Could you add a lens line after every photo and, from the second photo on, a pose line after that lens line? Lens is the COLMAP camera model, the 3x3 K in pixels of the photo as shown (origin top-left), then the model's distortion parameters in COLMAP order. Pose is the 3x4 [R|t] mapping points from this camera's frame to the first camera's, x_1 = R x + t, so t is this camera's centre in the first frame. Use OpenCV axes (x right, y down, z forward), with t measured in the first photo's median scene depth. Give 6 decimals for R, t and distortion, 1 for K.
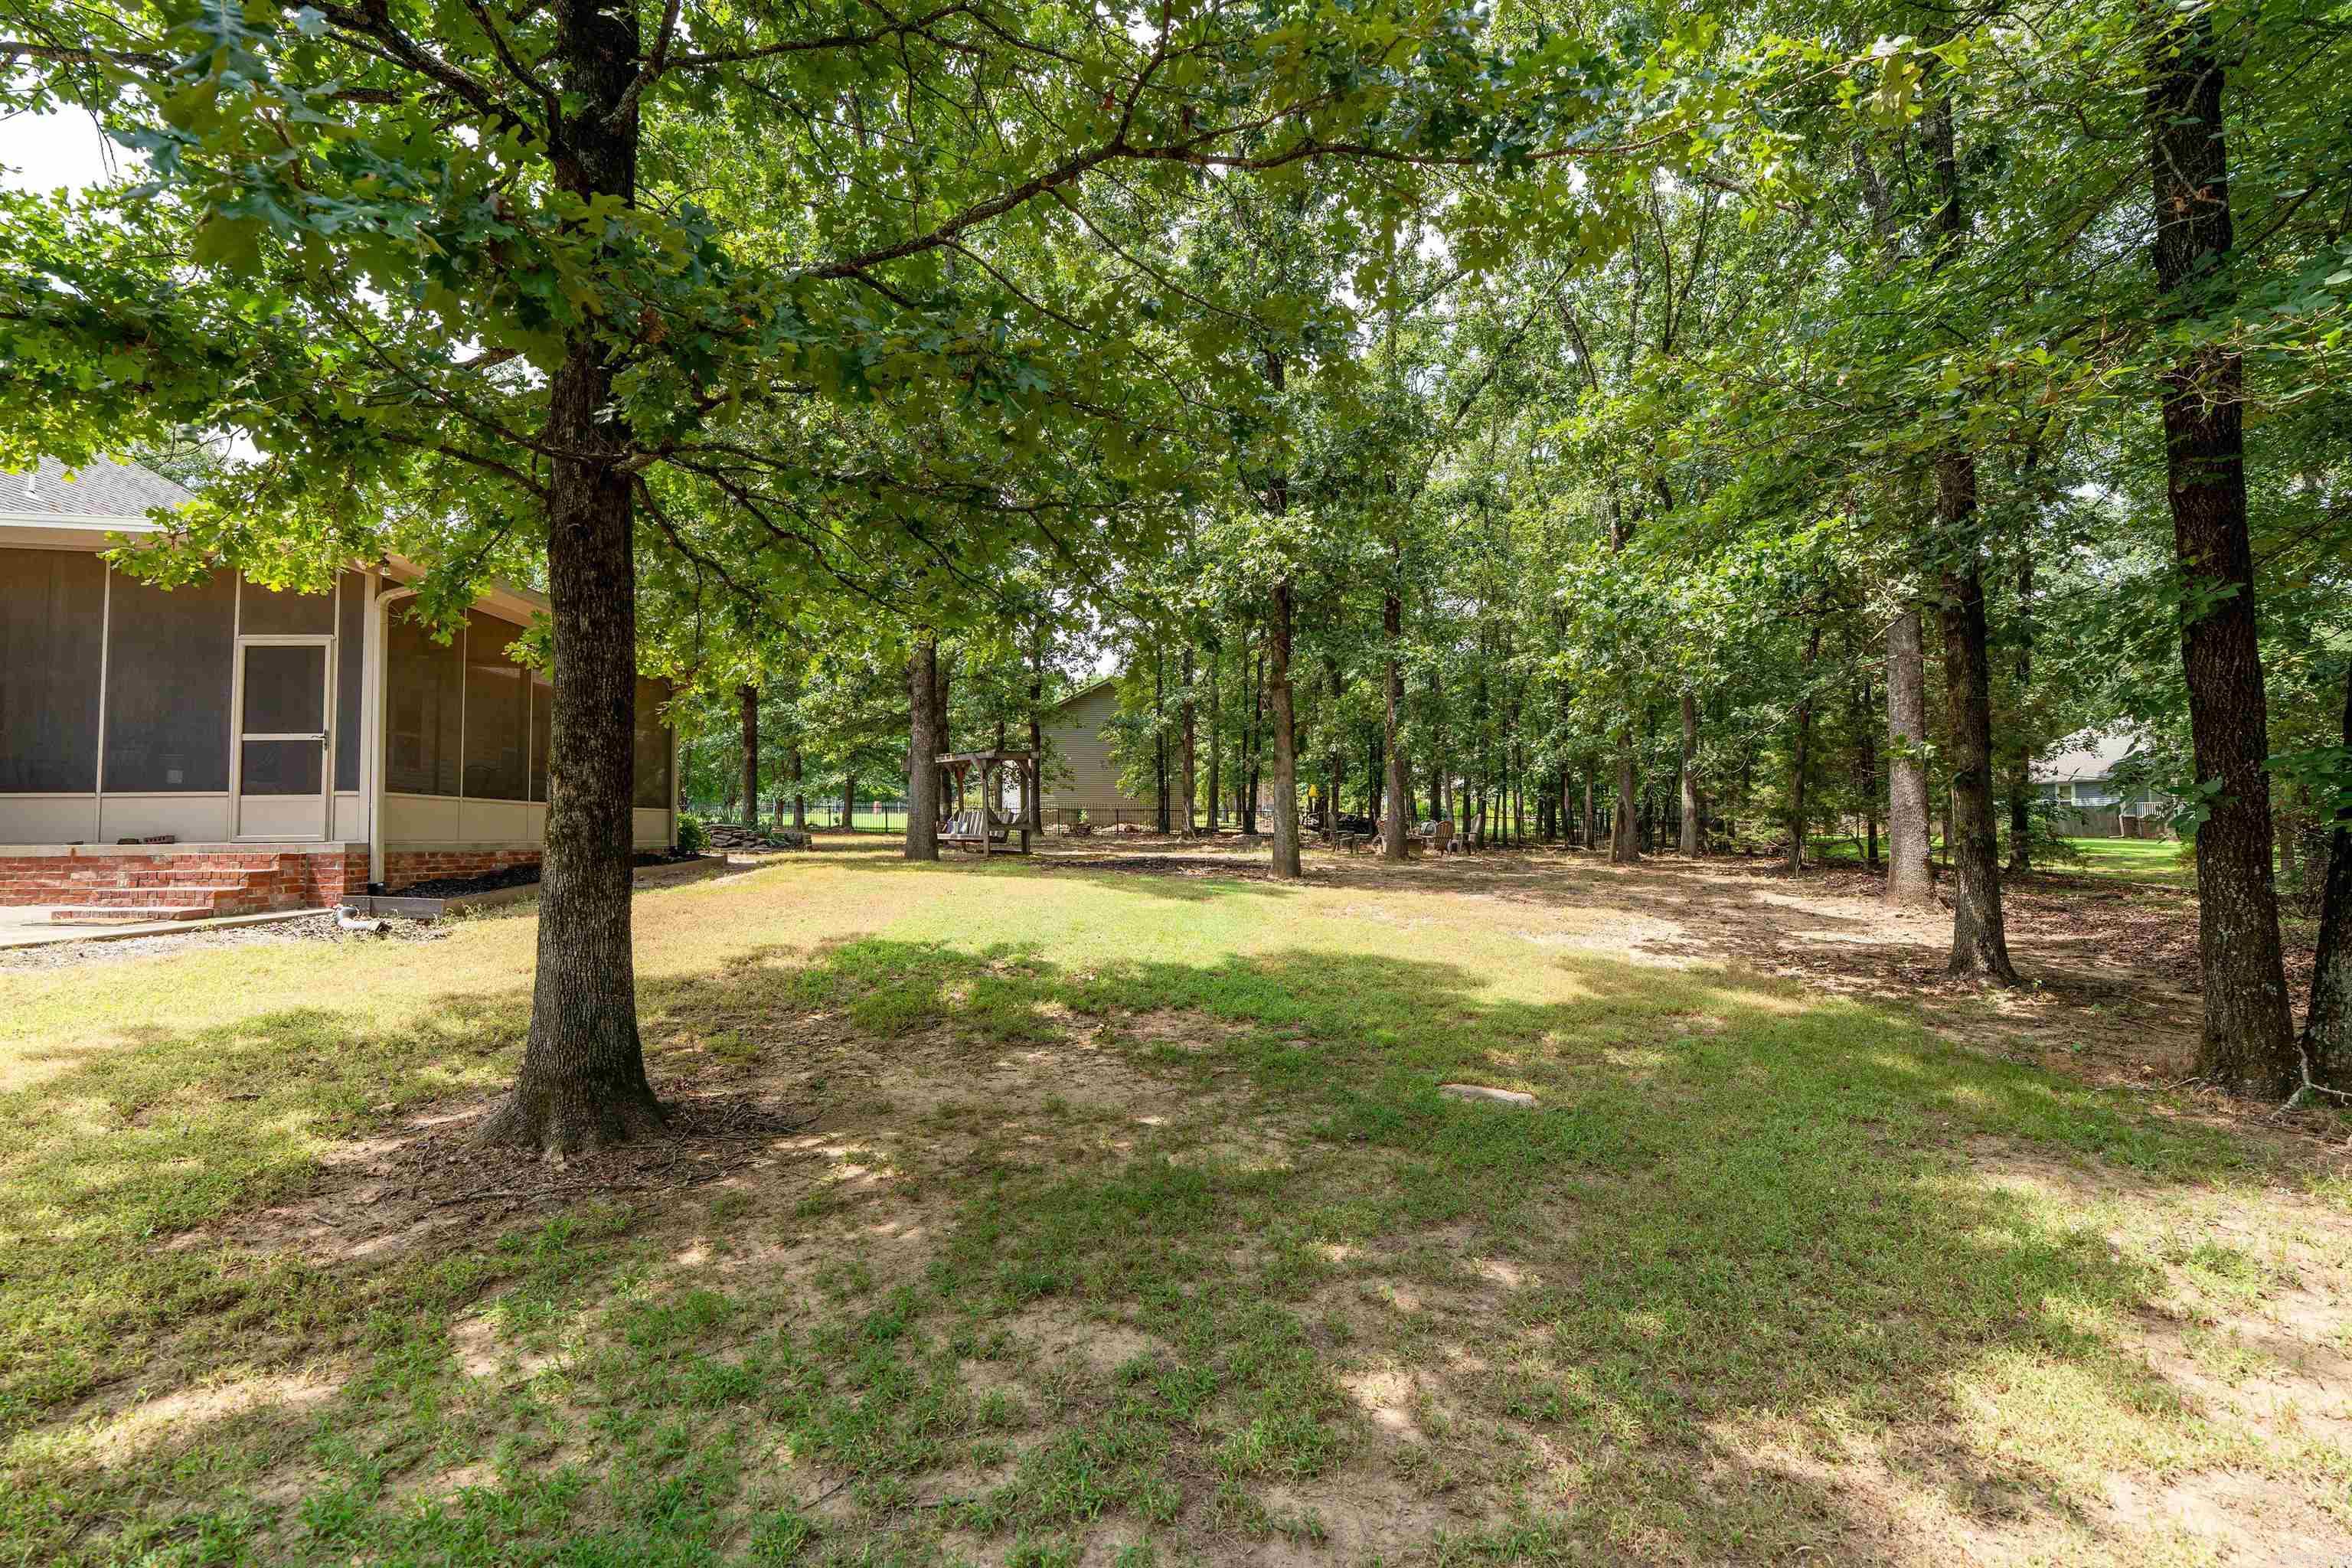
lens RADIAL K [[1057.2, 0, 1177.0], [0, 1057.2, 788.8], [0, 0, 1]] dist [0.000661, -0.000648]
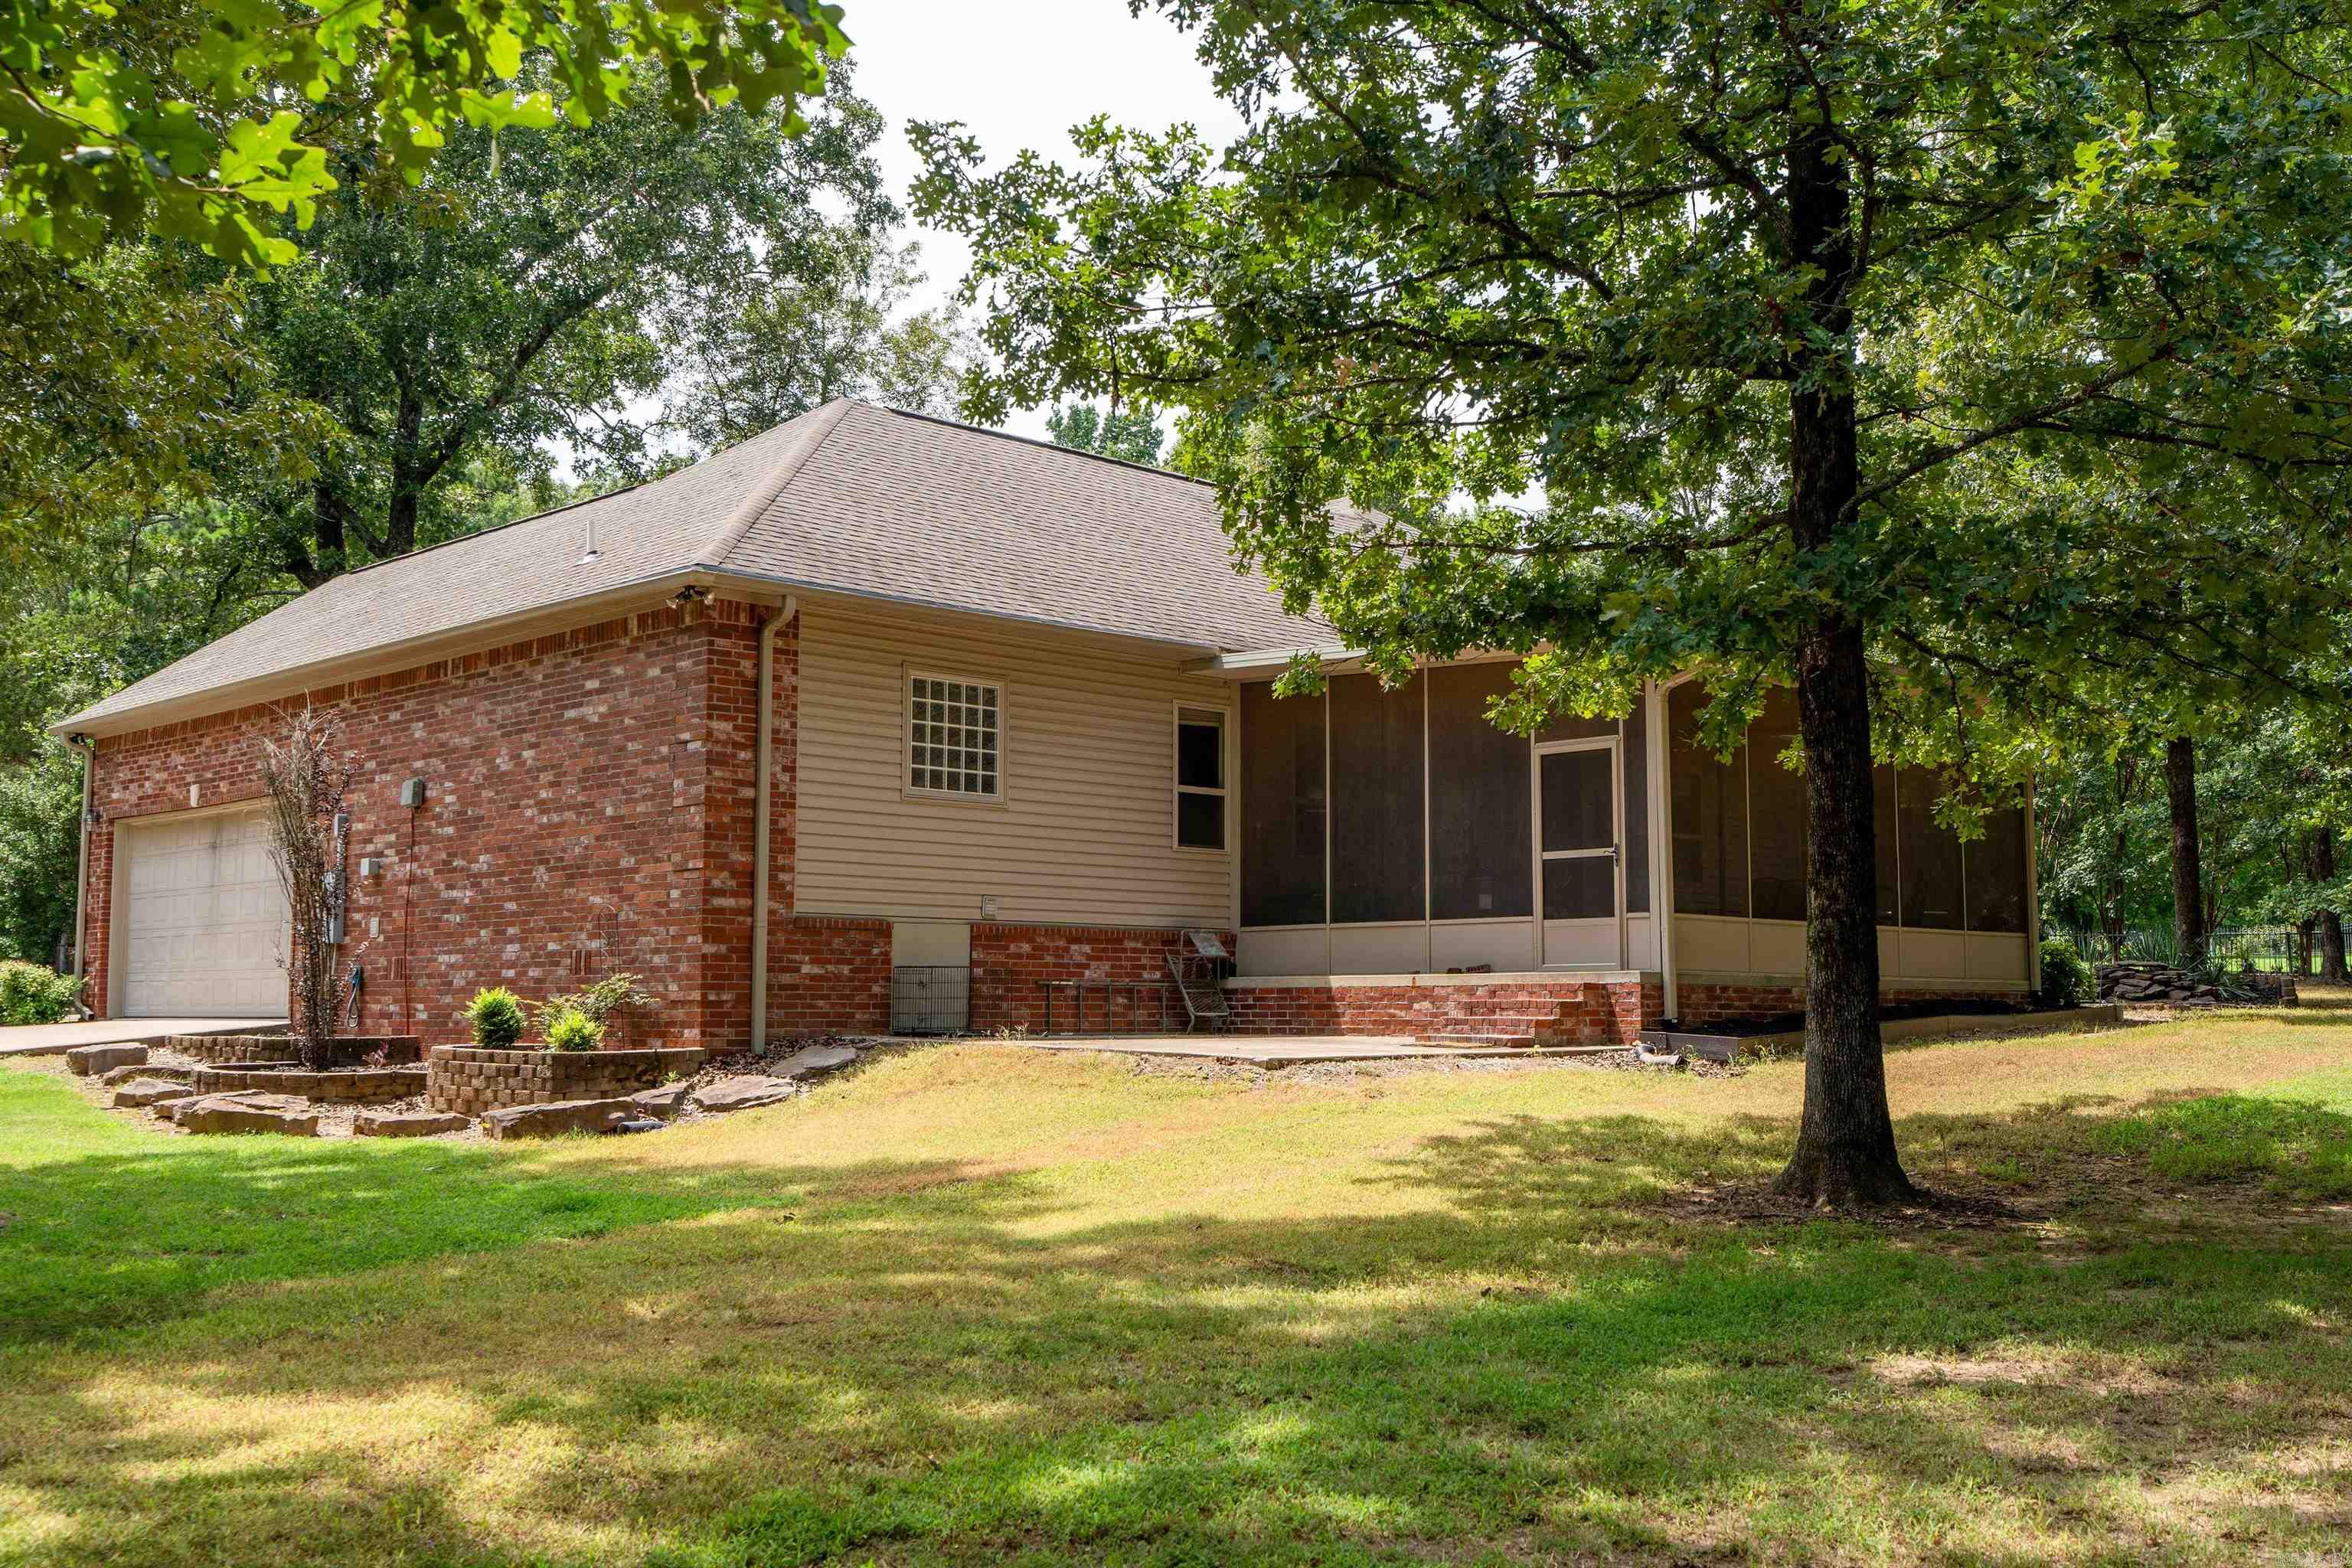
lens RADIAL K [[2345.3, 0, 1176.8], [0, 2345.3, 780.9], [0, 0, 1]] dist [-0.011671, 0.000000]
pose [[0.668247, -0.066017, -0.741004, 0.427472], [0.027019, 0.997551, -0.064507, 0.008714], [0.743448, 0.023085, 0.668395, -0.617047]]
